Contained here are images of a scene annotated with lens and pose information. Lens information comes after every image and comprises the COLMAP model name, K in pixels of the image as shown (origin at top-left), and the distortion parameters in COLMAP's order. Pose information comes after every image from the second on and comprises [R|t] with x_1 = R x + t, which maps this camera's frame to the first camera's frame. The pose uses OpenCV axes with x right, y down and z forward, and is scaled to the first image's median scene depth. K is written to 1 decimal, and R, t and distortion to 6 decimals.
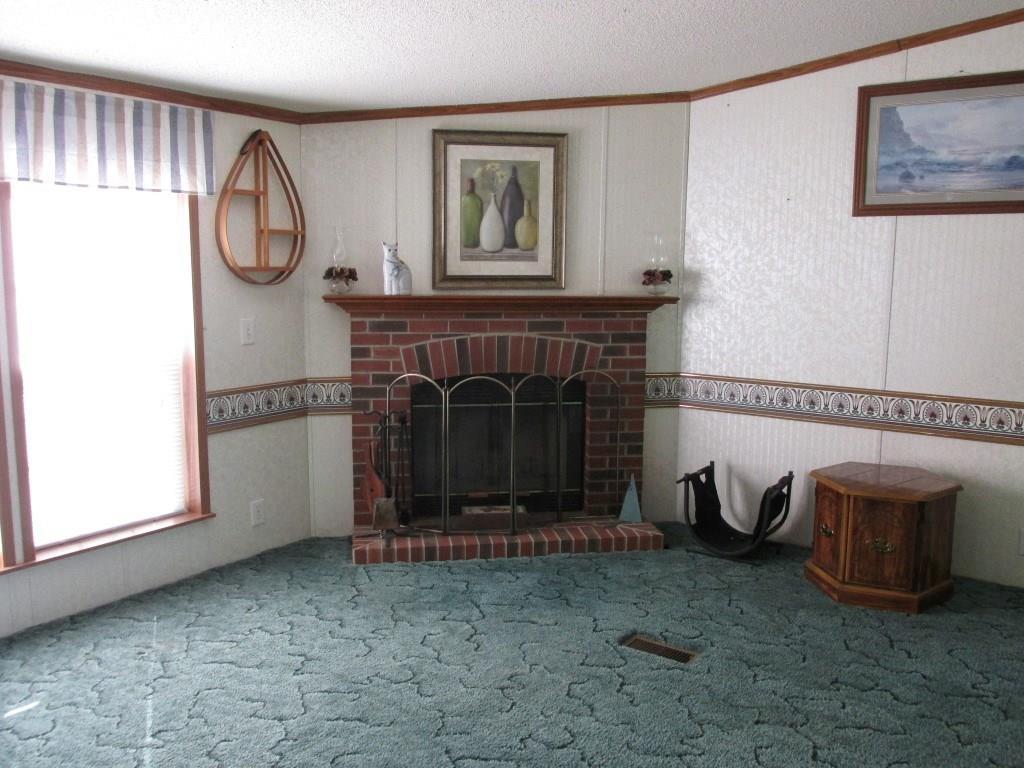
lens RADIAL K [[856.5, 0, 510.3], [0, 856.5, 376.3], [0, 0, 1]] dist [-0.031779, 0.009973]
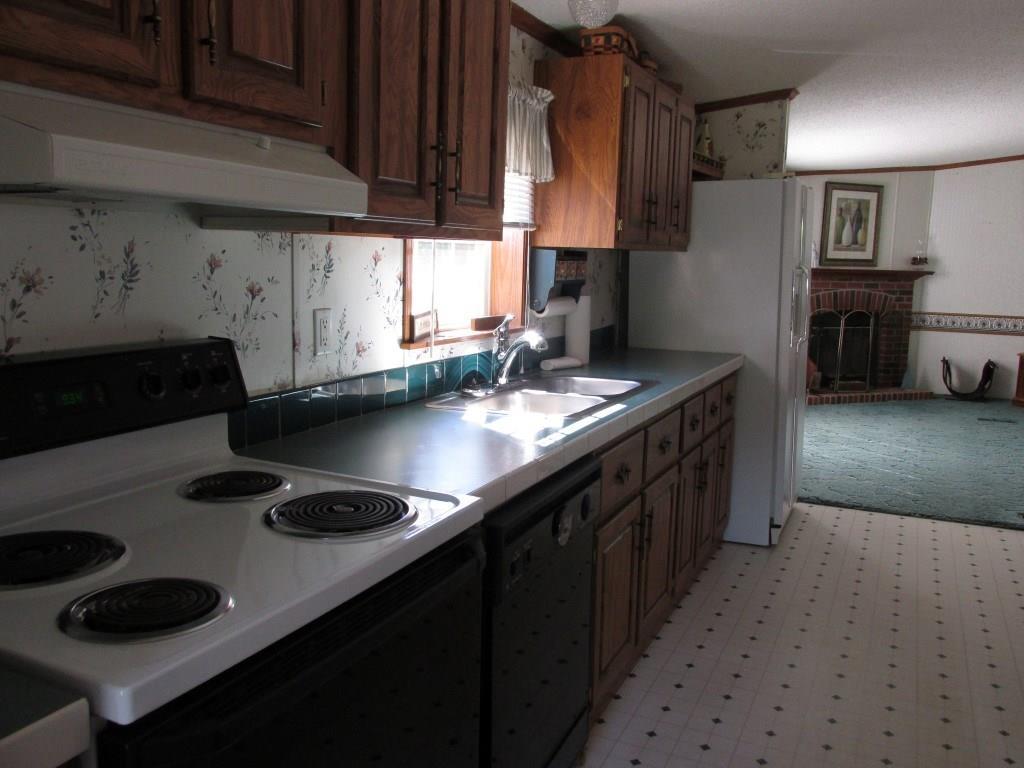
lens RADIAL K [[856.5, 0, 508.2], [0, 856.5, 380.1], [0, 0, 1]] dist [-0.031779, 0.009973]
pose [[0.984360, -0.009802, 0.175898, -1.097657], [0.006474, 0.999789, 0.019487, 0.110189], [-0.176052, -0.018043, 0.984215, -0.737049]]
